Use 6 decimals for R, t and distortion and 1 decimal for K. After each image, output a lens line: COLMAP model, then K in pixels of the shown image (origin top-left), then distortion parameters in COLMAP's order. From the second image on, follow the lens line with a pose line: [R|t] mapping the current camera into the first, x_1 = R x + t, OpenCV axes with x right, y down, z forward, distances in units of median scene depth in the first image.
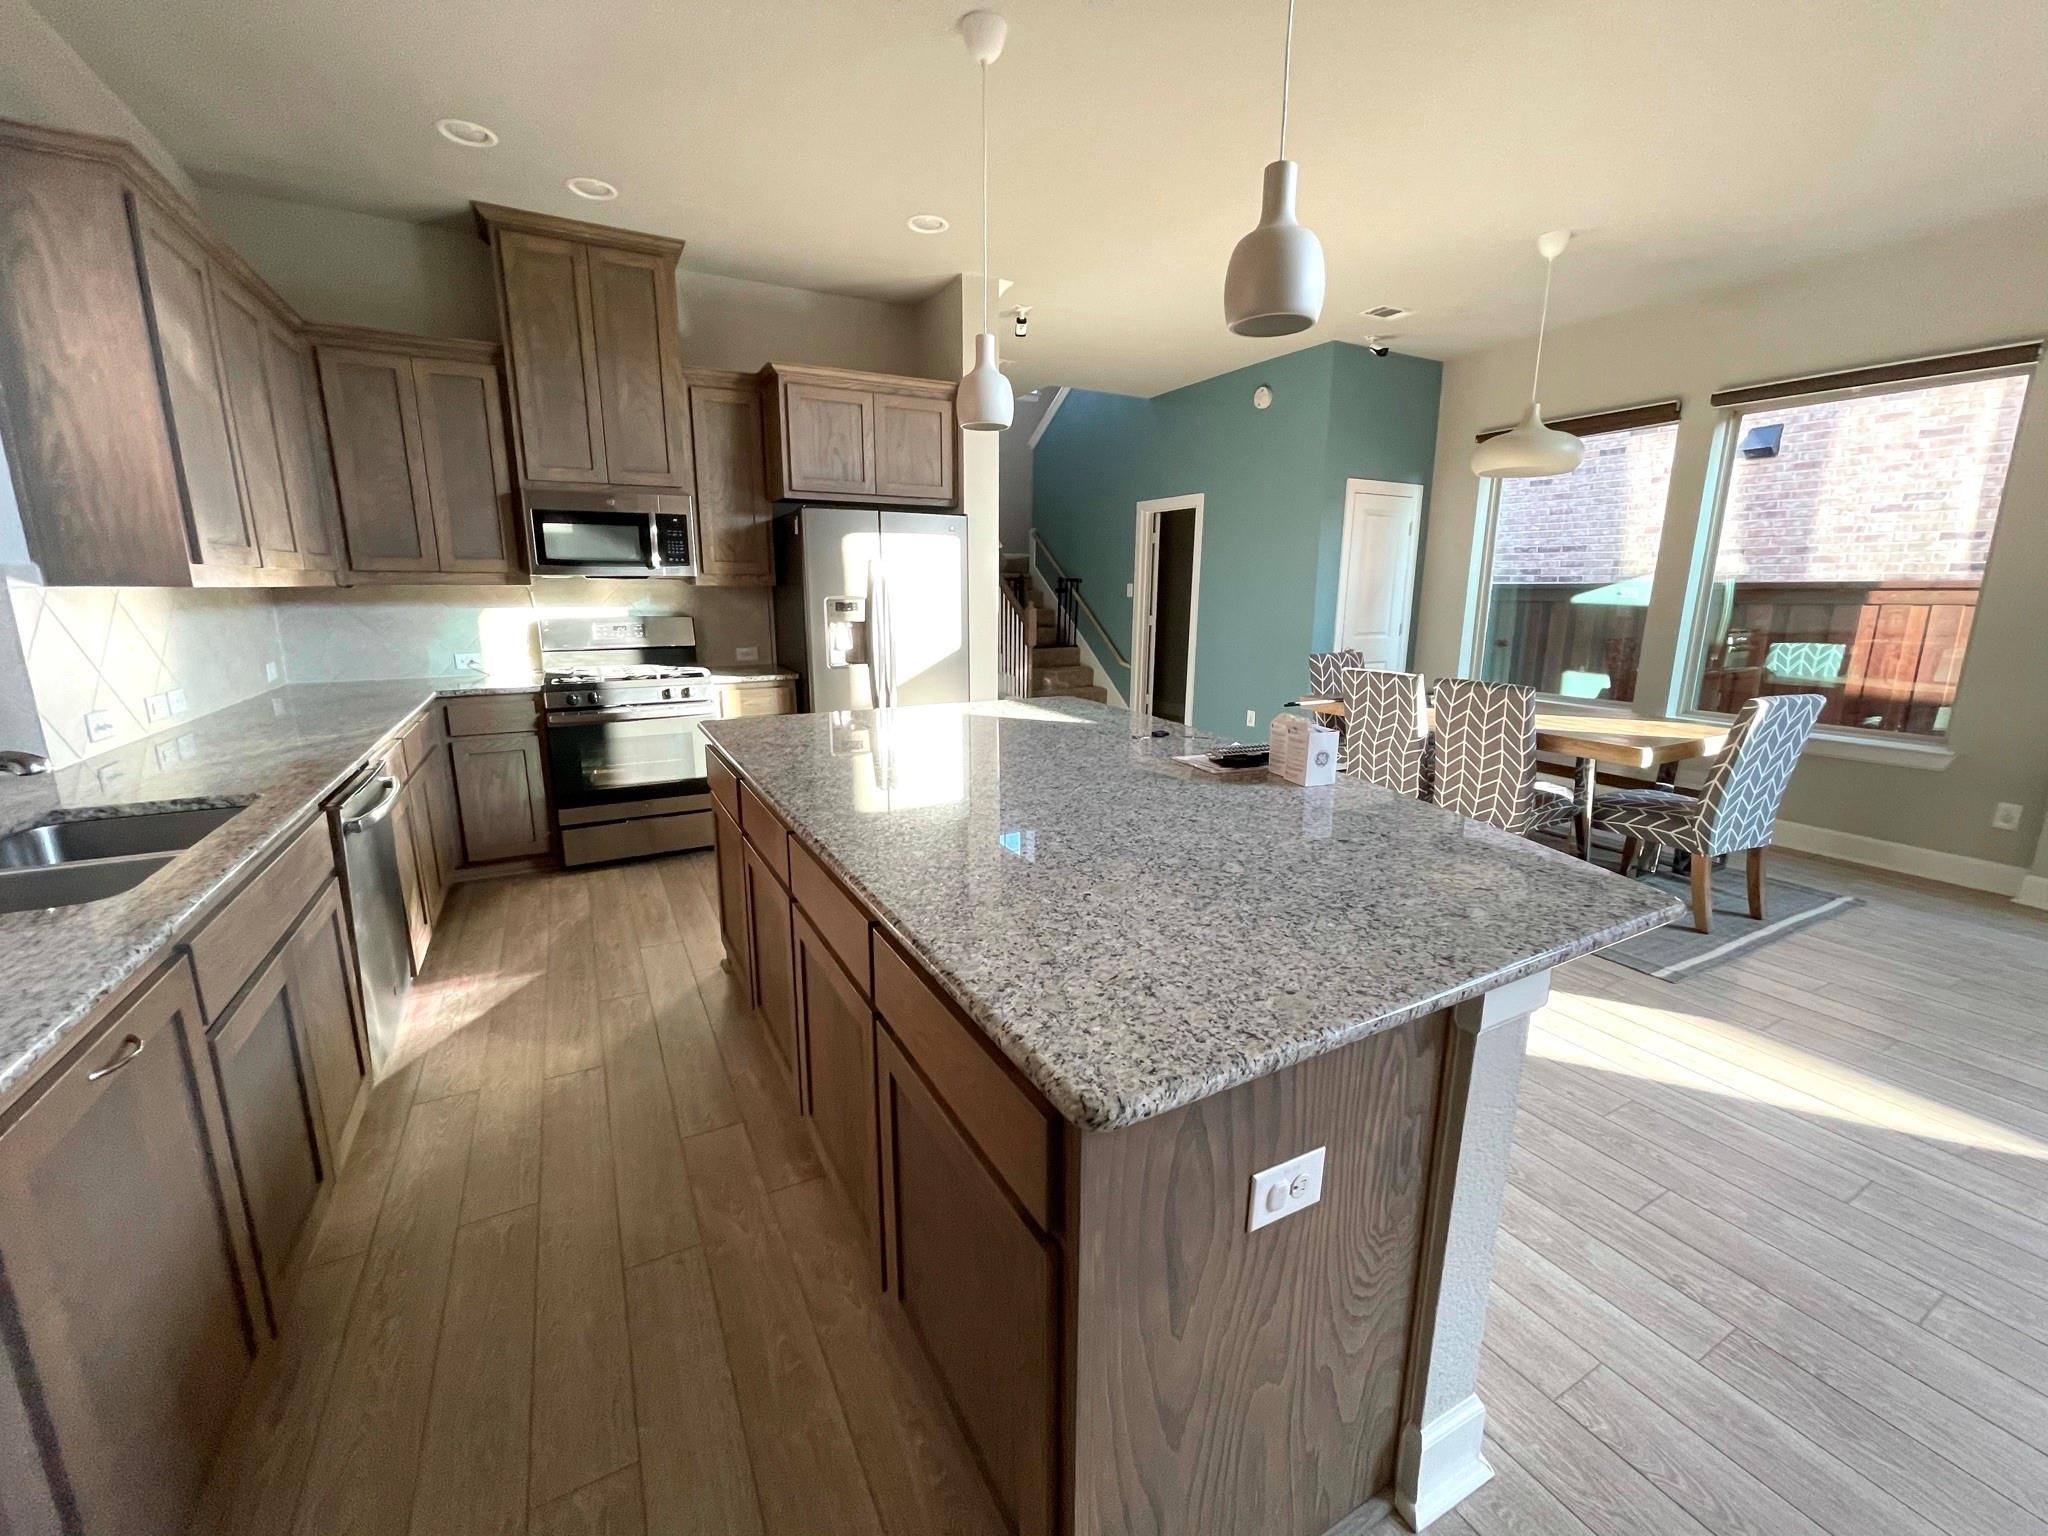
lens RADIAL K [[829.2, 0, 1023.5], [0, 829.2, 761.7], [0, 0, 1]] dist [-0.003513, -0.000248]
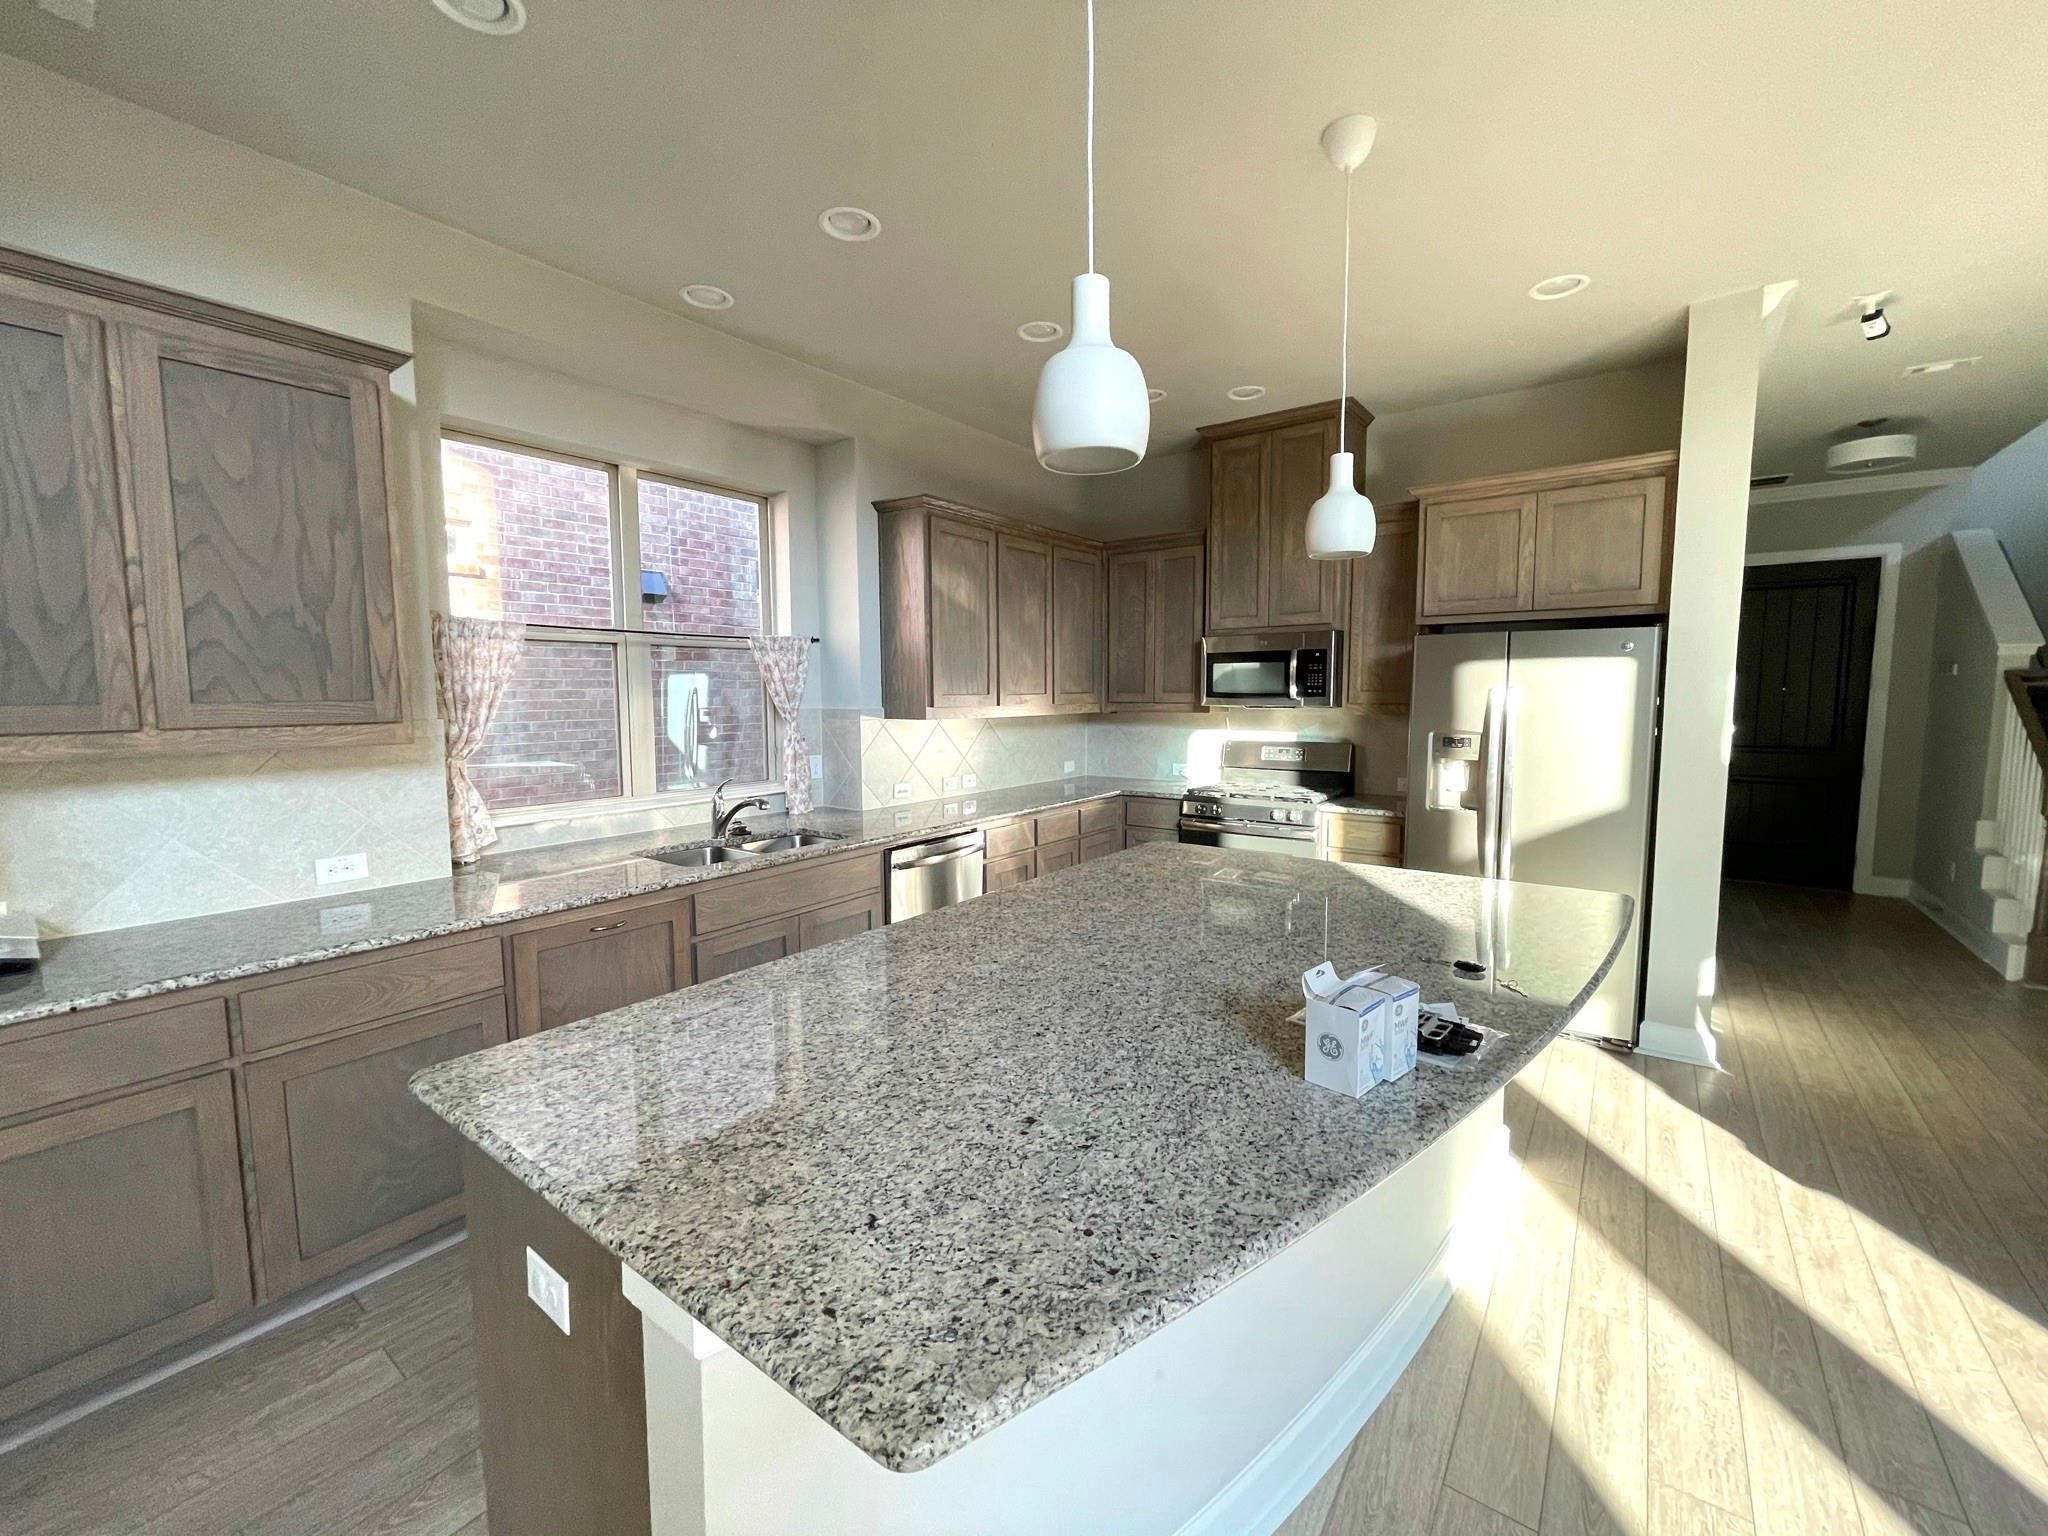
lens RADIAL K [[829.2, 0, 1023.7], [0, 829.2, 766.2], [0, 0, 1]] dist [-0.003513, -0.000248]
pose [[0.414800, 0.076500, -0.906691, 0.415206], [-0.183331, 0.983051, -0.000929, -0.085751], [0.891252, 0.166610, 0.421794, 0.255270]]
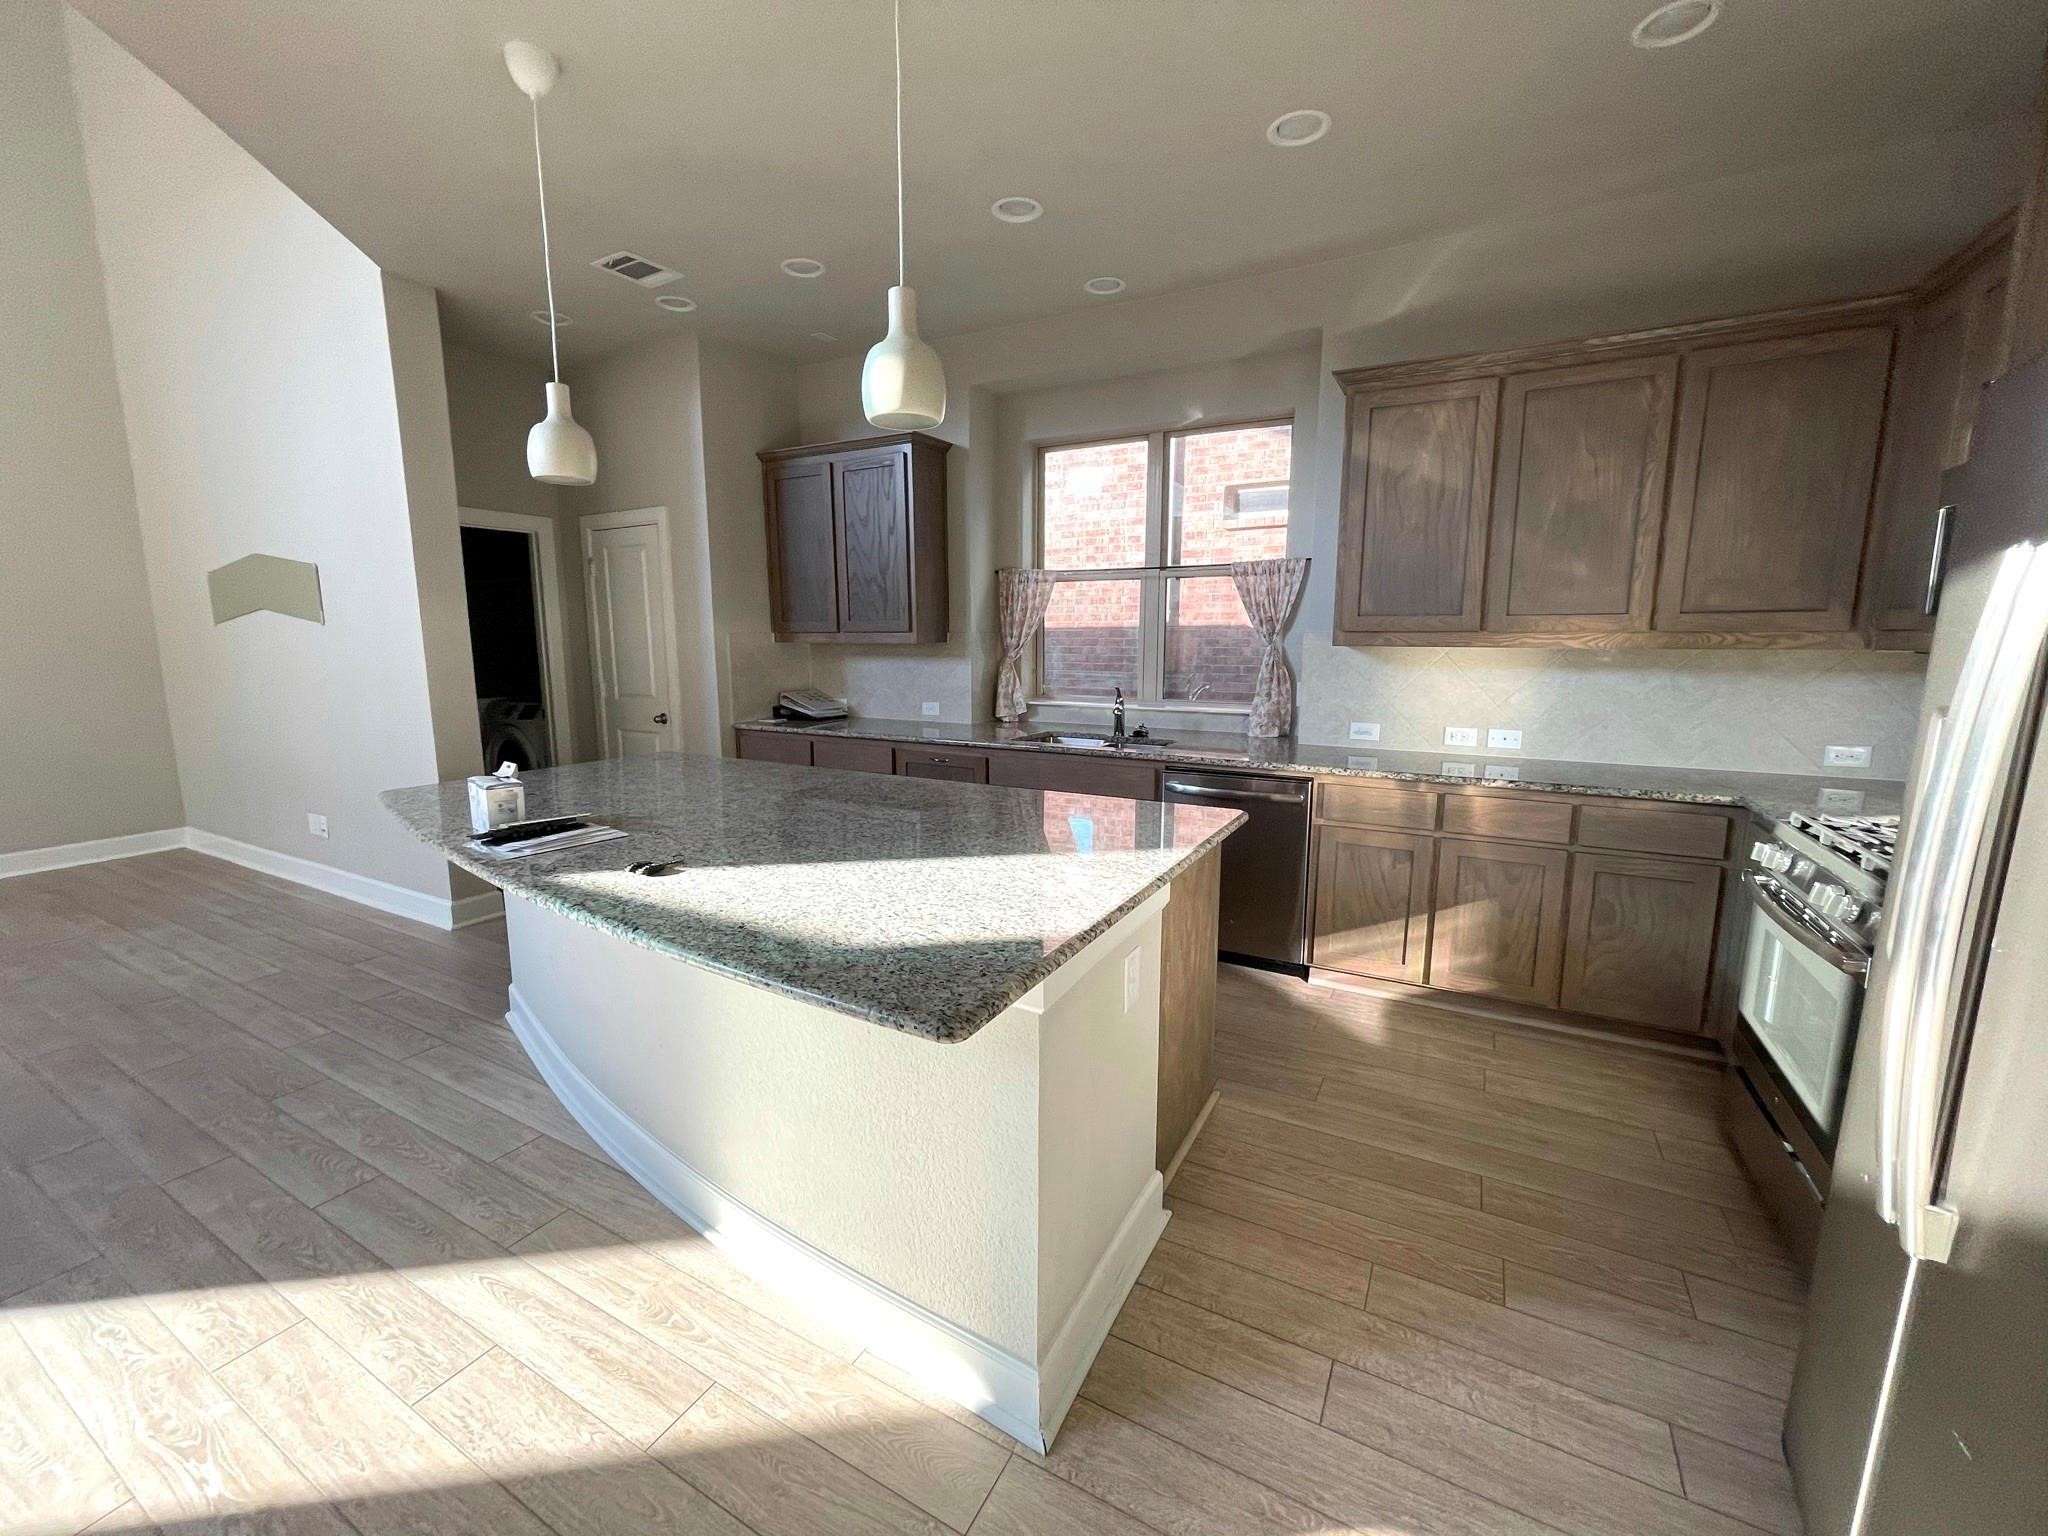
lens RADIAL K [[829.2, 0, 1023.0], [0, 829.2, 769.0], [0, 0, 1]] dist [-0.003513, -0.000248]
pose [[-0.844889, 0.082183, -0.528591, 0.196545], [-0.116138, 0.936381, 0.331215, -0.241692], [0.522183, 0.341229, -0.781593, 1.069611]]
